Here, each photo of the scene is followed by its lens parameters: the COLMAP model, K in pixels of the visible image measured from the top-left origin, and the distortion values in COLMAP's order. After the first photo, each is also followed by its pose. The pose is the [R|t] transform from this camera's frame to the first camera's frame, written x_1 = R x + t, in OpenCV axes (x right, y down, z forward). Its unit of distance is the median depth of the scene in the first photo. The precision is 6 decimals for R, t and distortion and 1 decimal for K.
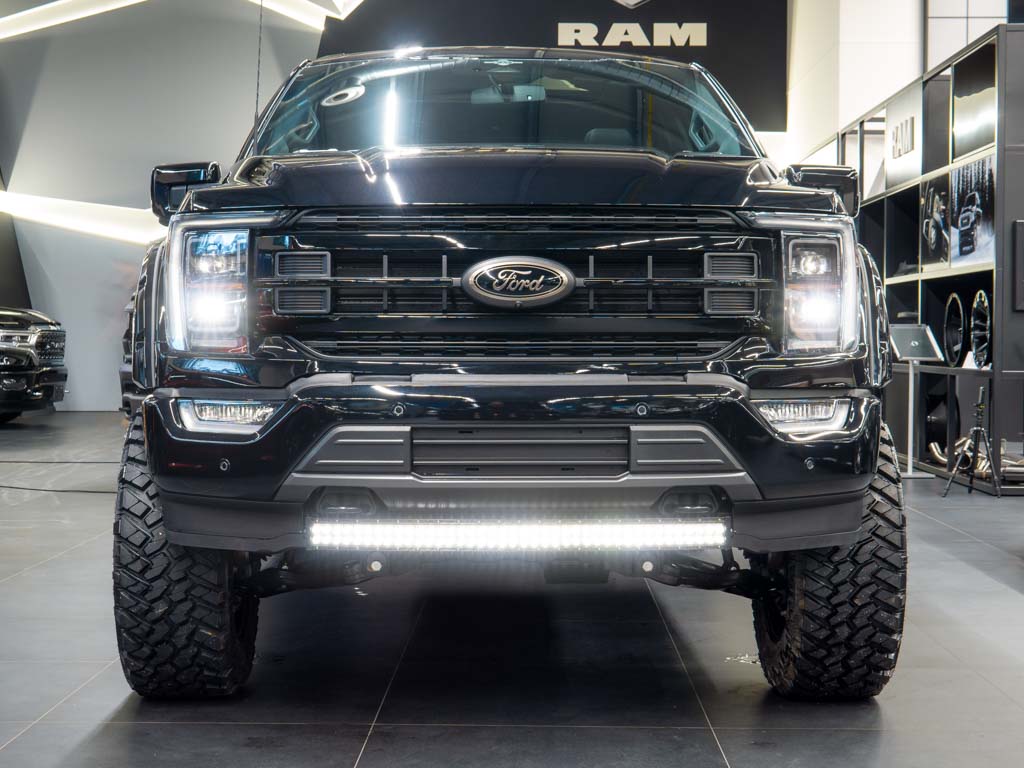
lens RADIAL K [[1492.9, 0, 512.0], [0, 1492.9, 384.0], [0, 0, 1]] dist [0.024329, -0.045233]
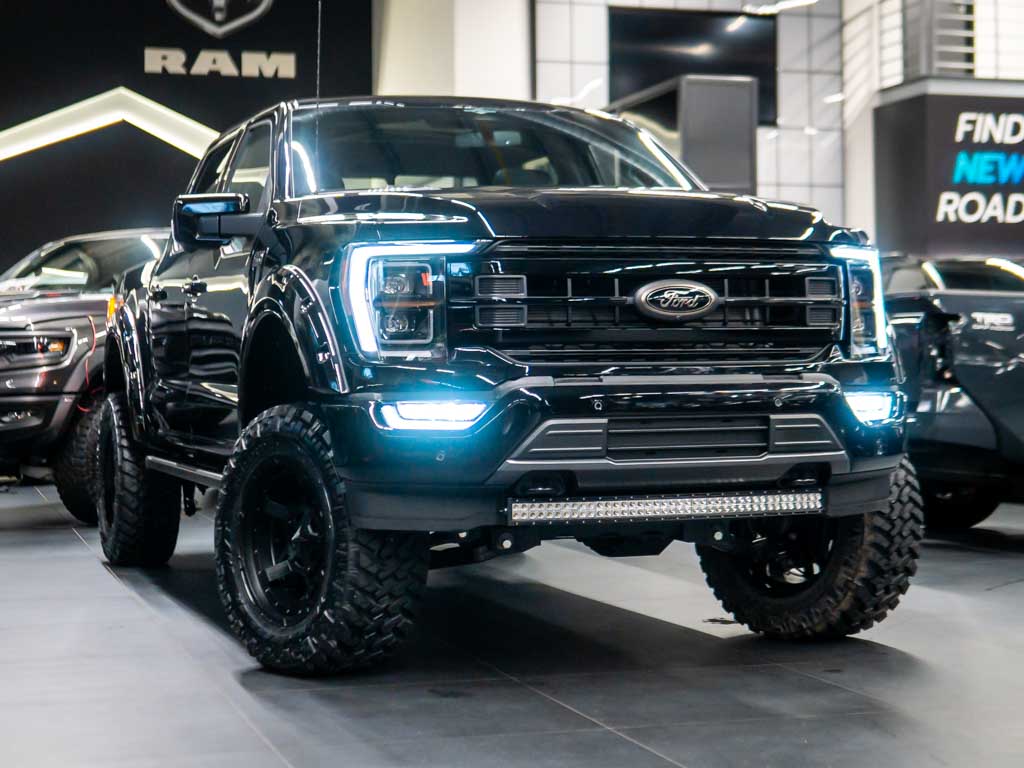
lens RADIAL K [[1492.9, 0, 512.0], [0, 1492.9, 384.0], [0, 0, 1]] dist [0.024329, -0.045233]
pose [[0.963747, -0.014245, 0.266438, -0.440951], [0.019735, 0.999644, -0.017939, 0.019293], [-0.266087, 0.022547, 0.963685, -0.142905]]
